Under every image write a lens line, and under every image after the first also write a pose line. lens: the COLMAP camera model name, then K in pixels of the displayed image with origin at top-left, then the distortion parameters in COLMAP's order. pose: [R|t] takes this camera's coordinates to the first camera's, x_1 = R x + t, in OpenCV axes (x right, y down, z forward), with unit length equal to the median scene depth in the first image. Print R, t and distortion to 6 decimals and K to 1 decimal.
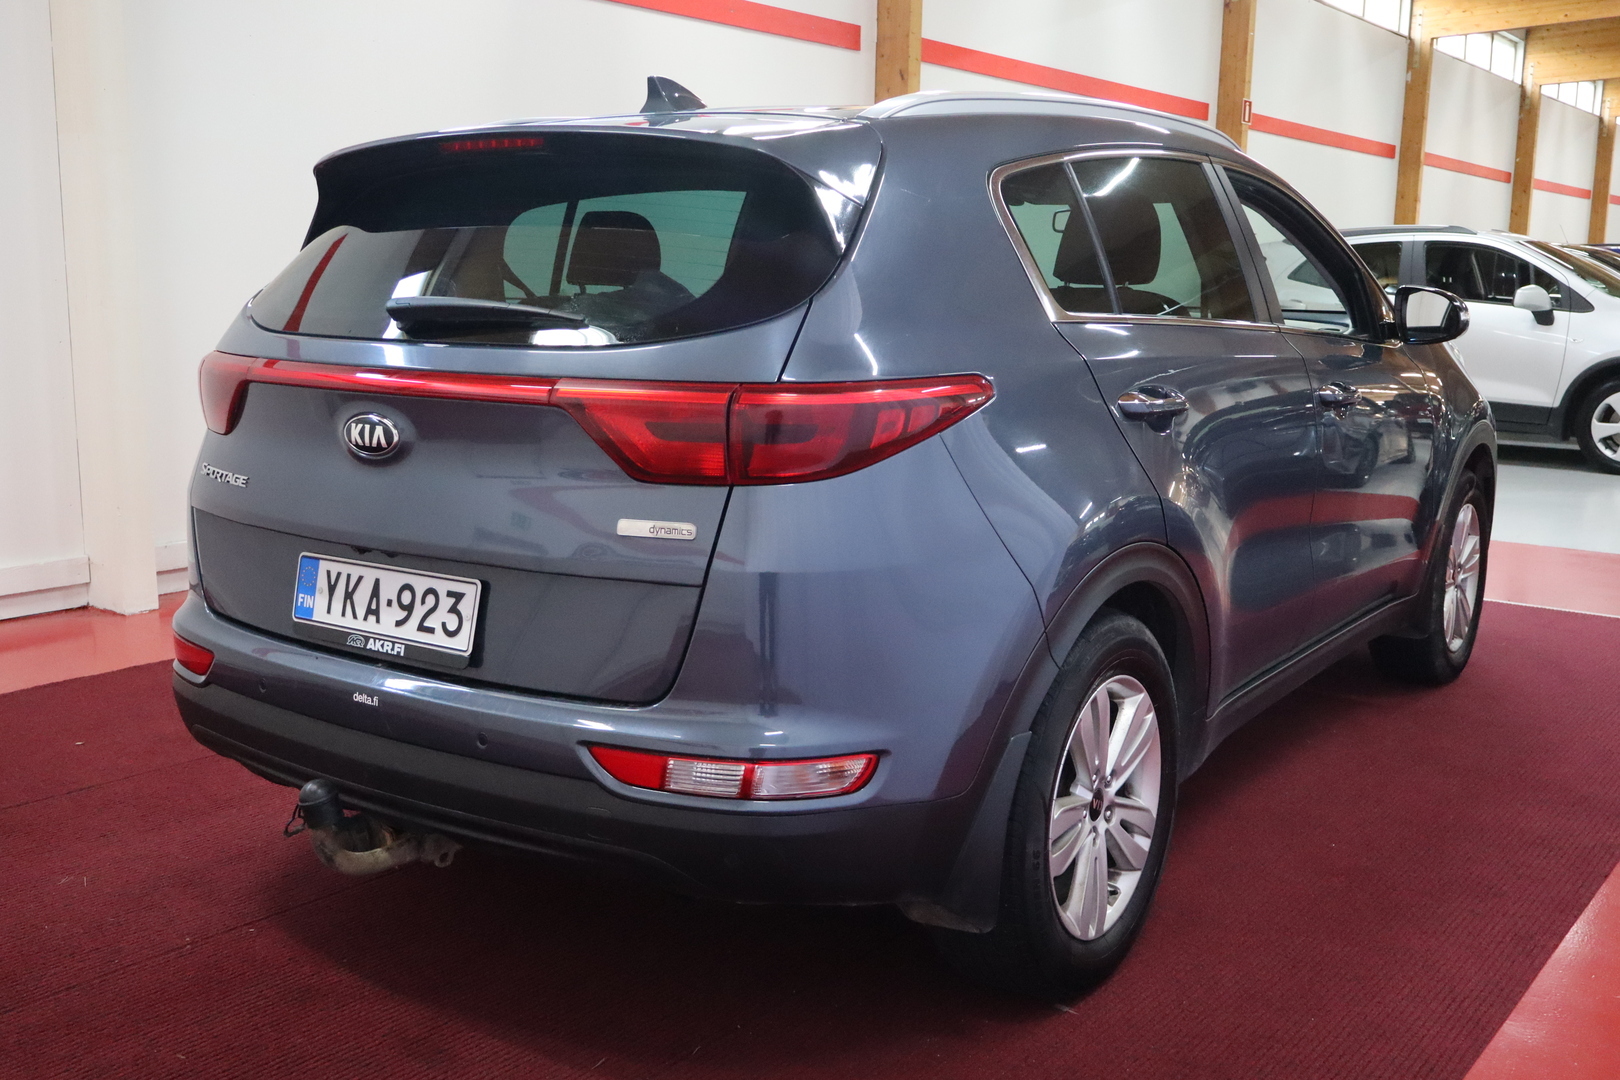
lens RADIAL K [[1633.3, 0, 826.8], [0, 1633.3, 535.9], [0, 0, 1]] dist [-0.015033, 0.000000]
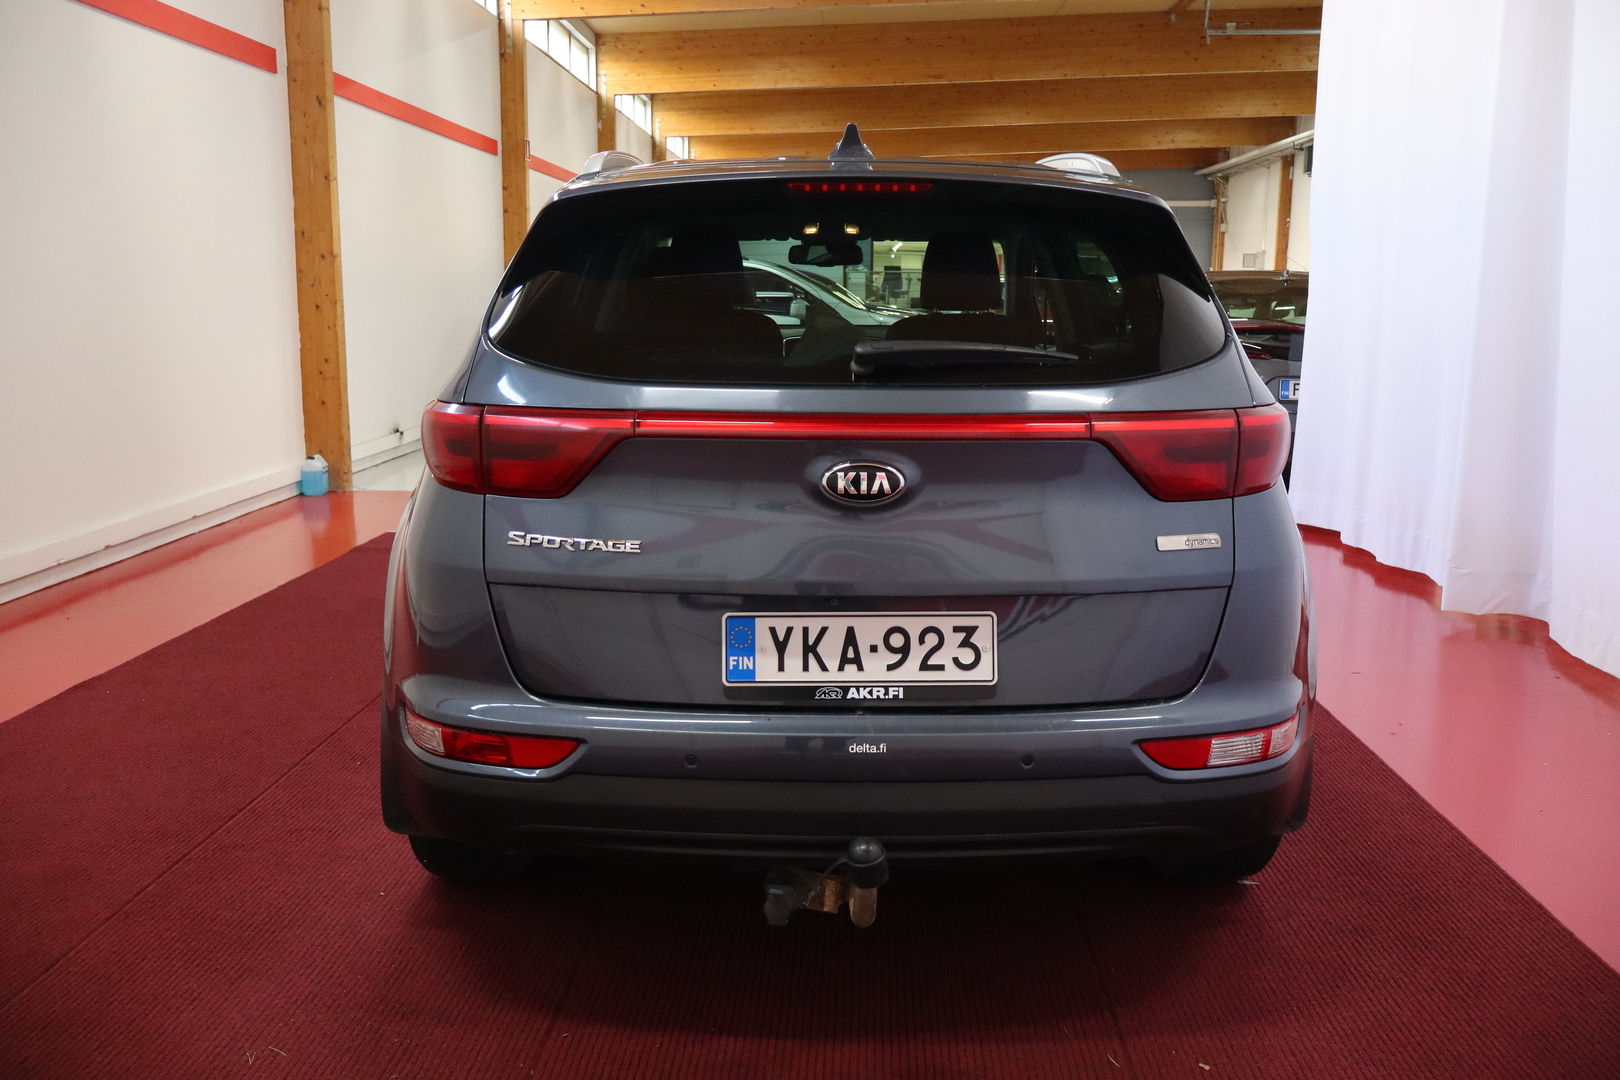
lens RADIAL K [[1375.1, 0, 868.5], [0, 1375.1, 536.1], [0, 0, 1]] dist [0.000474, -0.005578]
pose [[0.800222, -0.110326, 0.589469, -0.754804], [0.097195, 0.993796, 0.054055, -0.072740], [-0.591776, 0.014038, 0.805980, 0.321772]]
